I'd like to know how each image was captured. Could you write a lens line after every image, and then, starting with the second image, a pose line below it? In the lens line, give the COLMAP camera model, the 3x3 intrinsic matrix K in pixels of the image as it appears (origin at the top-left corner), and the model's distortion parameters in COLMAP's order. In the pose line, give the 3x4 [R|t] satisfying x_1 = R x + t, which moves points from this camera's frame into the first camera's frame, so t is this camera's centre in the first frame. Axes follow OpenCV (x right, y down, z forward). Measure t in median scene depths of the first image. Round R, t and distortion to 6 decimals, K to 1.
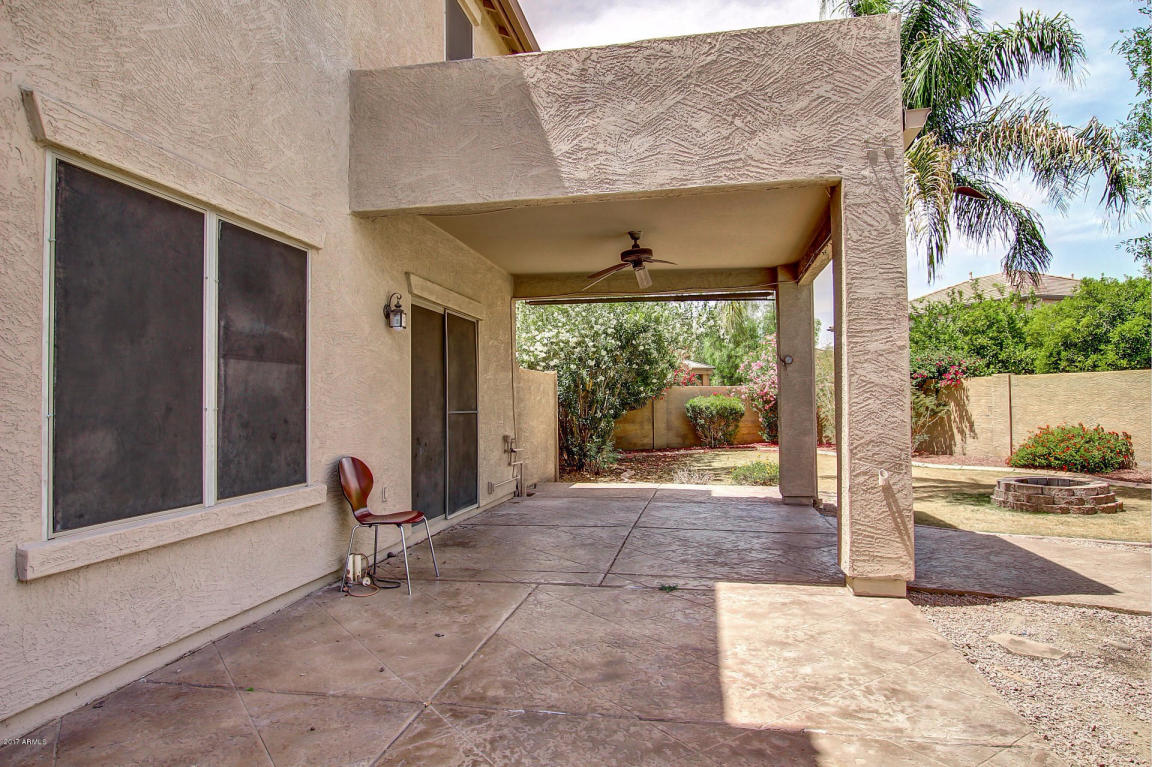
lens RADIAL K [[674.9, 0, 576.0], [0, 674.9, 383.5], [0, 0, 1]] dist [0.001594, 0.000186]
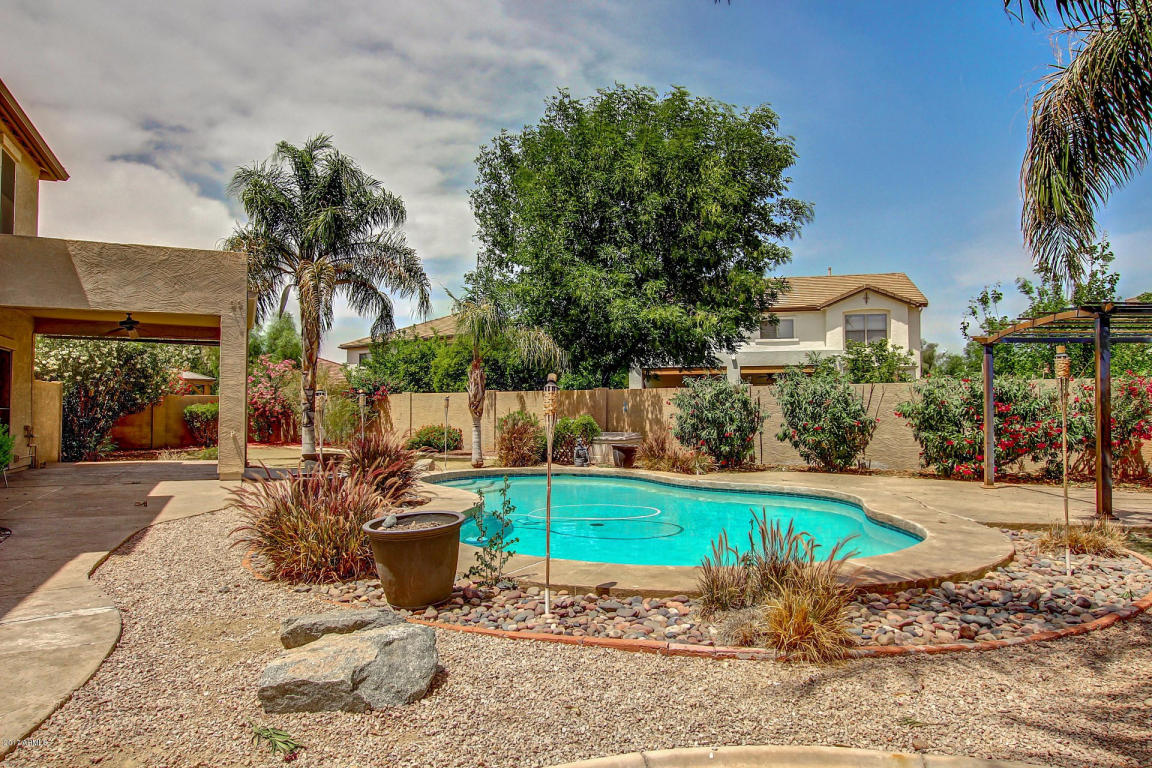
lens RADIAL K [[756.6, 0, 579.2], [0, 756.6, 382.3], [0, 0, 1]] dist [-0.001048, 0.004221]
pose [[0.821993, 0.033792, 0.568494, -0.039613], [-0.025232, 0.999419, -0.022923, -0.008886], [-0.568938, 0.004499, 0.822368, -0.794516]]
